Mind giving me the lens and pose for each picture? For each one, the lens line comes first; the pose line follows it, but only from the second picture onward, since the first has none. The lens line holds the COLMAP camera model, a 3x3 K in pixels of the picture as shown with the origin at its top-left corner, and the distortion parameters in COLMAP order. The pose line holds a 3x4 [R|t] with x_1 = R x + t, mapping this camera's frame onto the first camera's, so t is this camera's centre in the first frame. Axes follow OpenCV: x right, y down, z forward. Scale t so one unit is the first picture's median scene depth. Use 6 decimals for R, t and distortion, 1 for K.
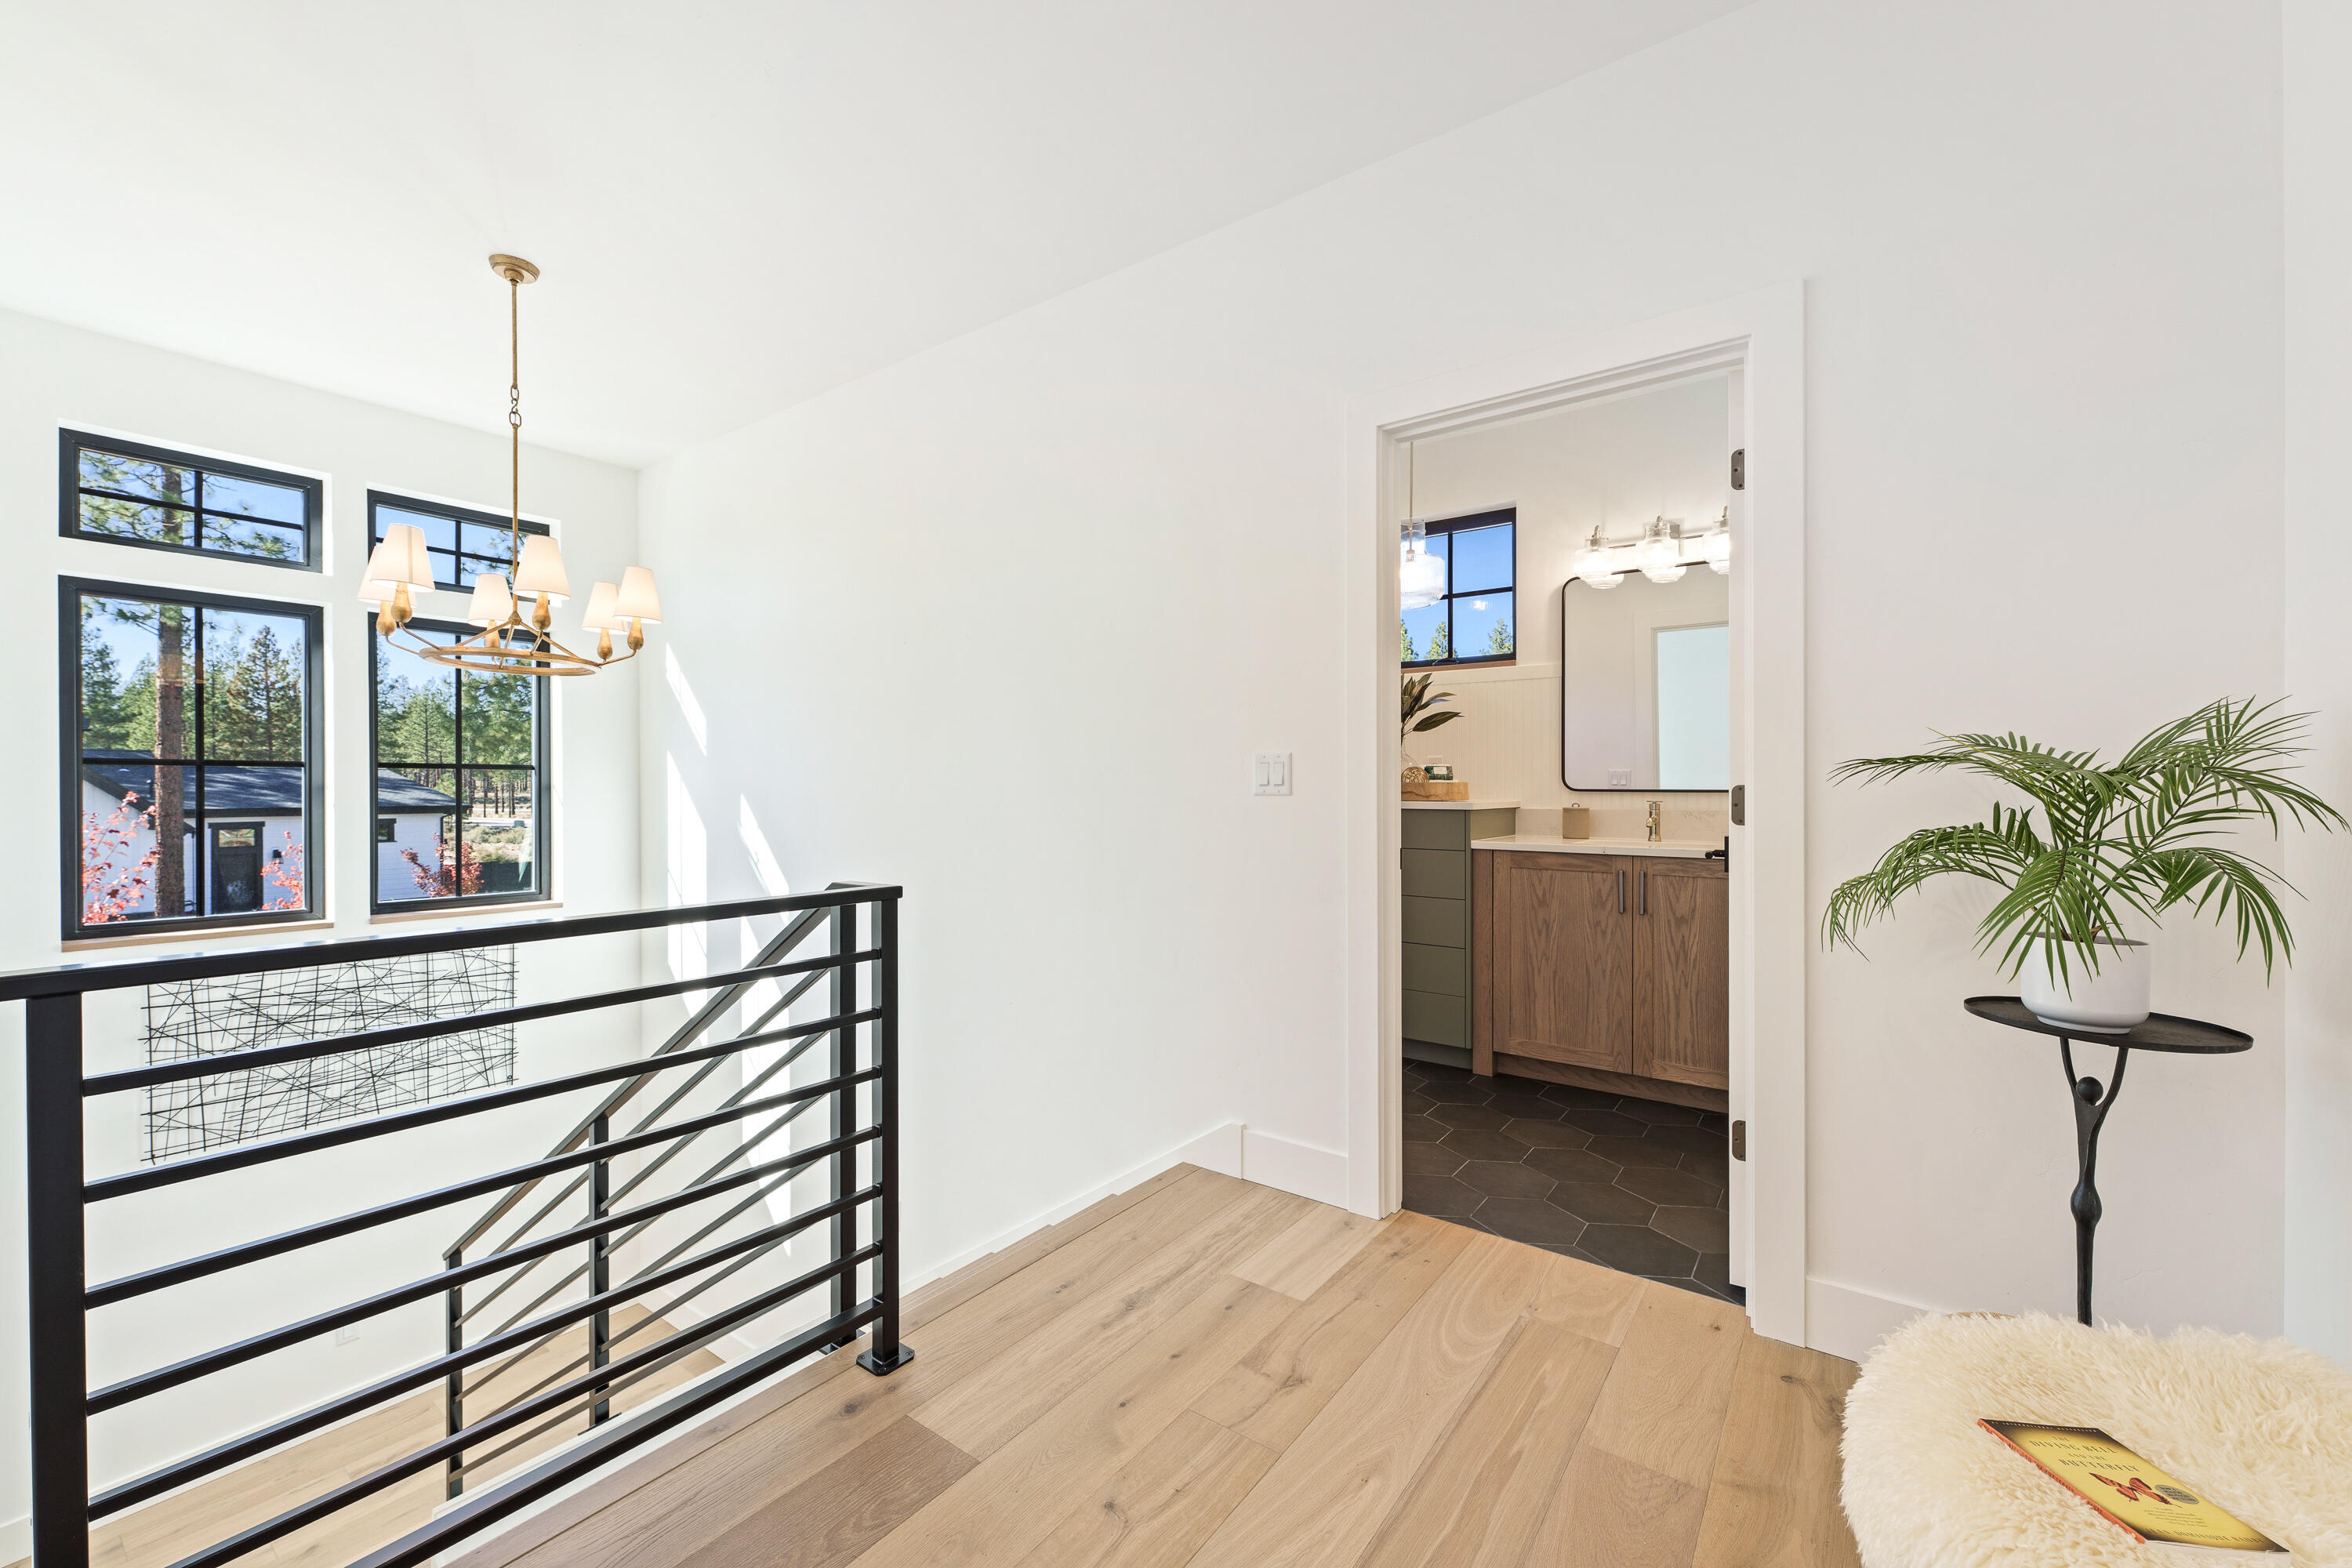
lens RADIAL K [[947.5, 0, 1168.5], [0, 947.5, 780.7], [0, 0, 1]] dist [-0.004842, -0.000131]
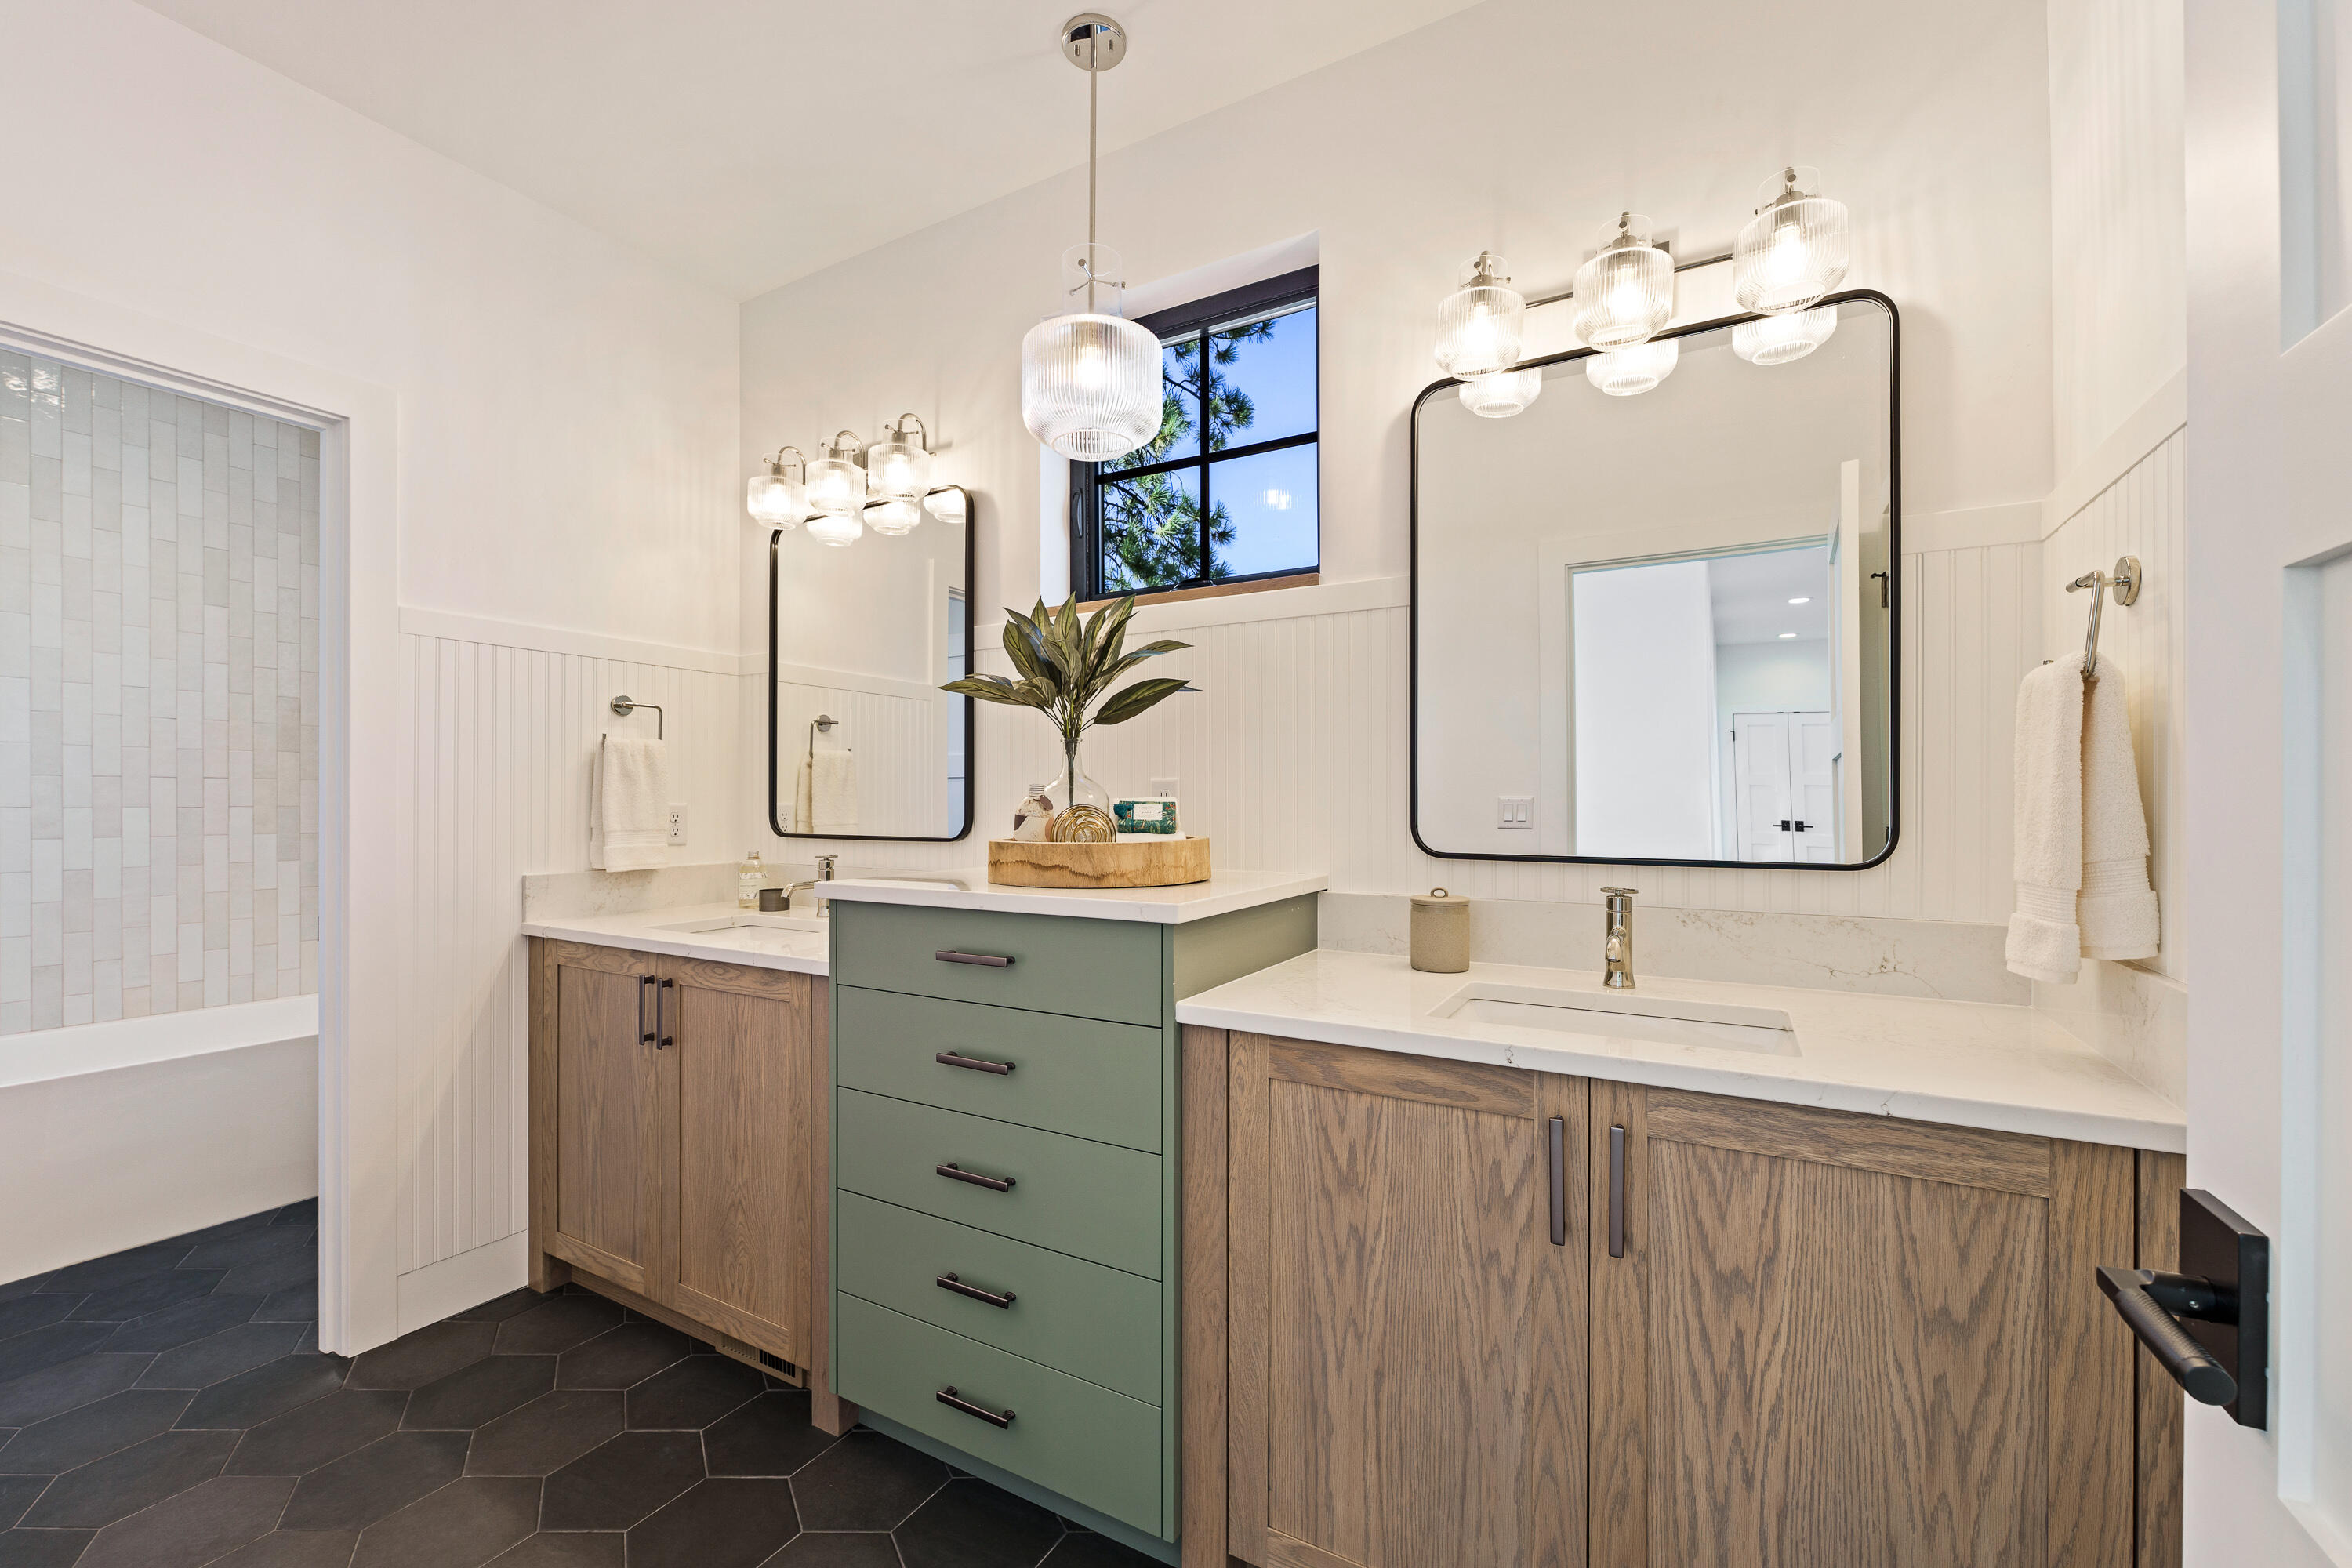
lens RADIAL K [[947.5, 0, 1176.5], [0, 947.5, 800.3], [0, 0, 1]] dist [-0.004842, -0.000131]
pose [[0.993112, -0.006780, 0.116977, 0.276567], [0.005376, 0.999910, 0.012311, -0.024094], [-0.117050, -0.011597, 0.993058, 0.620282]]
